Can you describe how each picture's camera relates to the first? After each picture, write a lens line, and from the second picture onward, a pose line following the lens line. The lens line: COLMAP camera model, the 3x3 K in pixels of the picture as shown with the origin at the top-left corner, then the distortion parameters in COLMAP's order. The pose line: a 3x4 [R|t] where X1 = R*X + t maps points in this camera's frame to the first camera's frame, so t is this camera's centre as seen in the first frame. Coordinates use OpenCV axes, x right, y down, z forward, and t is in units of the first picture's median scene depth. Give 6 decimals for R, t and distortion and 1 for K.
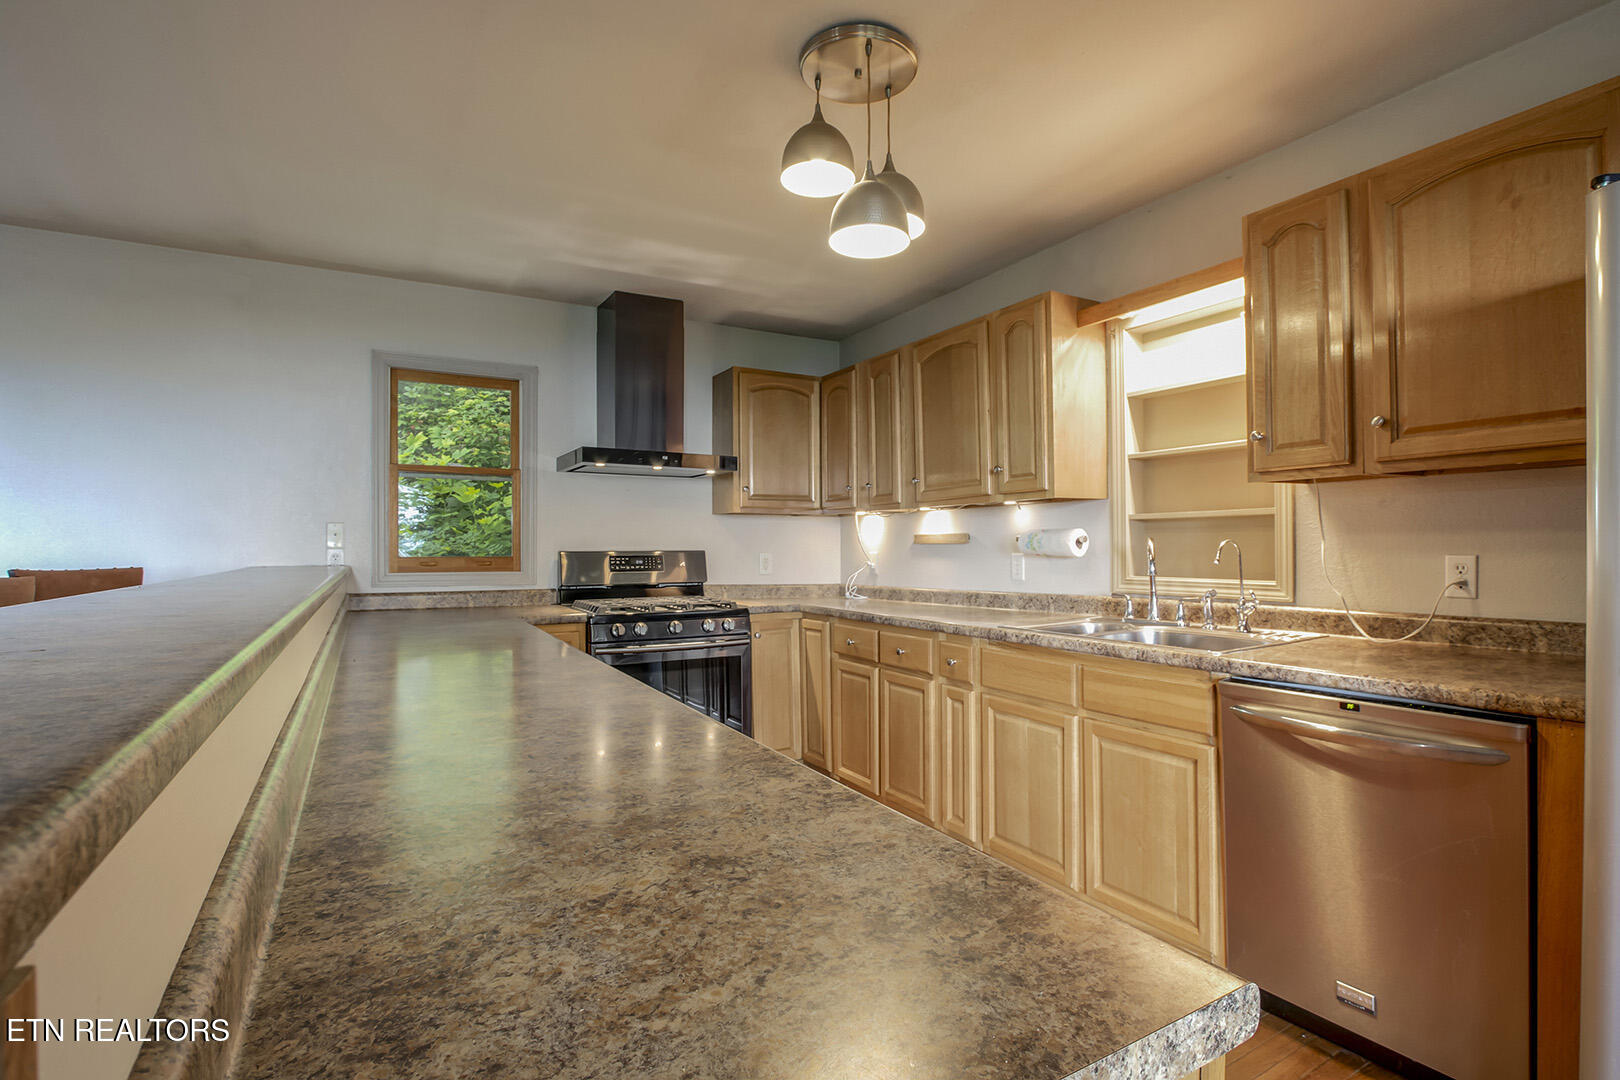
lens RADIAL K [[785.0, 0, 808.2], [0, 785.0, 550.4], [0, 0, 1]] dist [-0.021928, 0.000980]
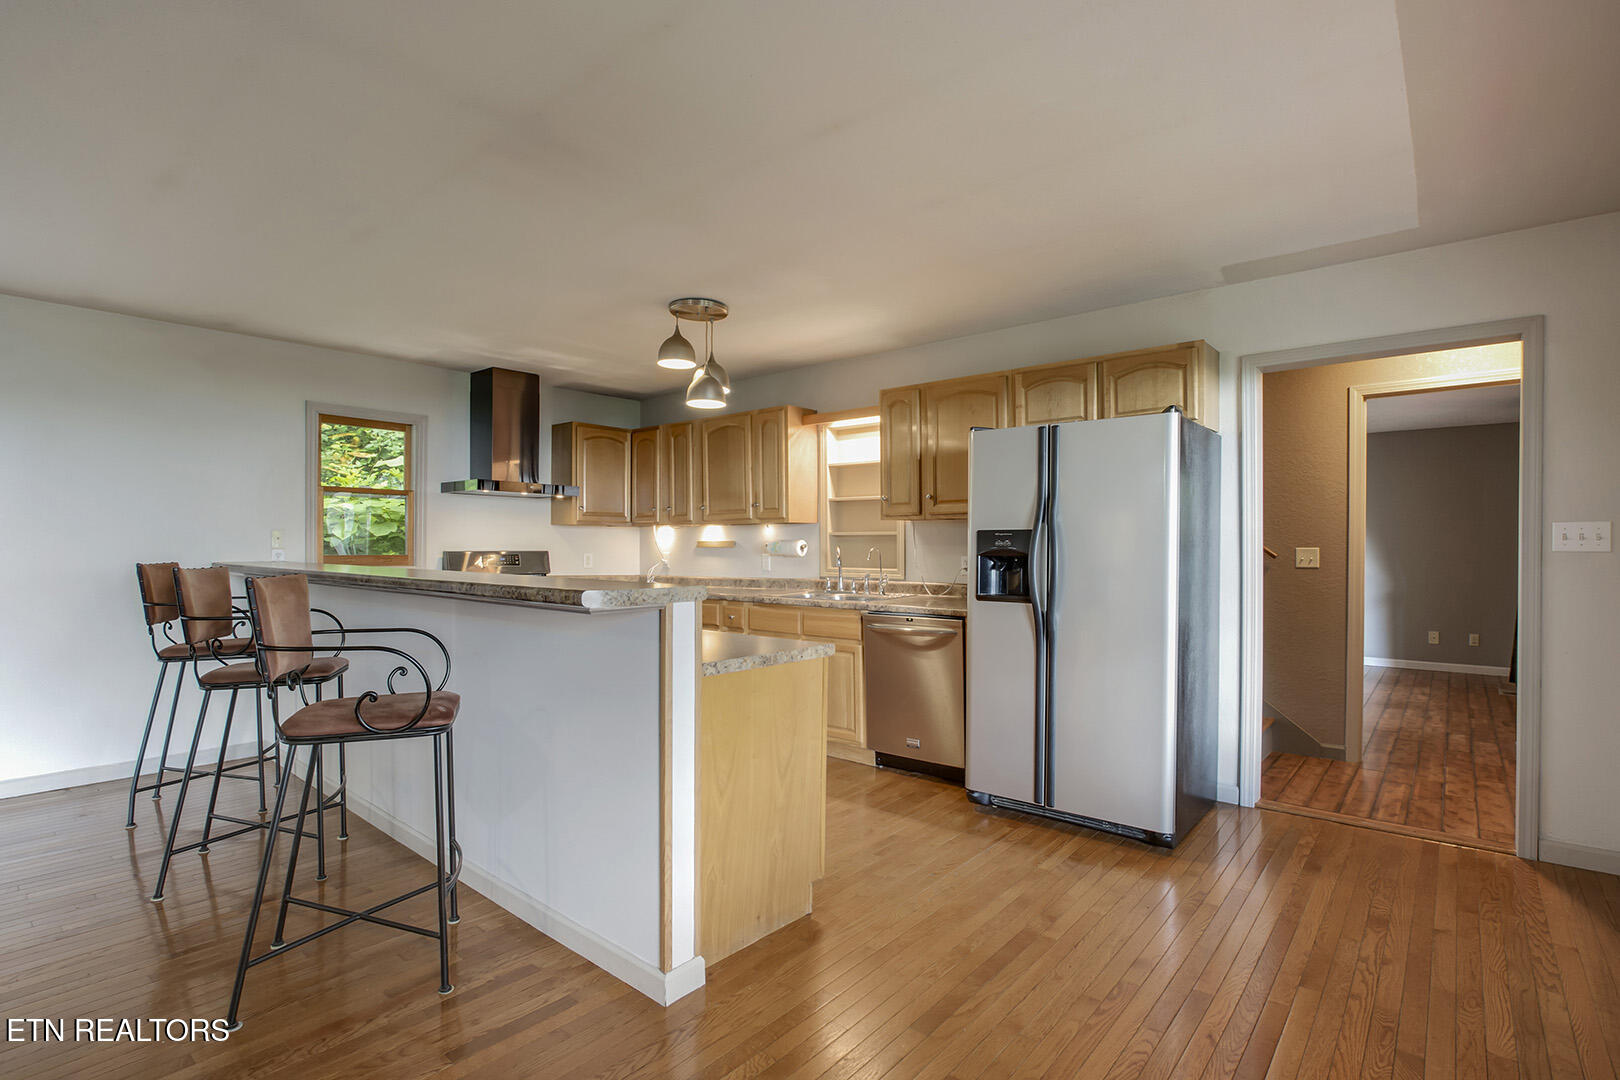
lens RADIAL K [[768.0, 0, 809.4], [0, 768.0, 551.3], [0, 0, 1]] dist [-0.025212, 0.004342]
pose [[0.941921, 0.005644, 0.335788, -0.214412], [-0.006260, 0.999980, 0.000751, -0.004363], [-0.335777, -0.002810, 0.941937, -0.622085]]
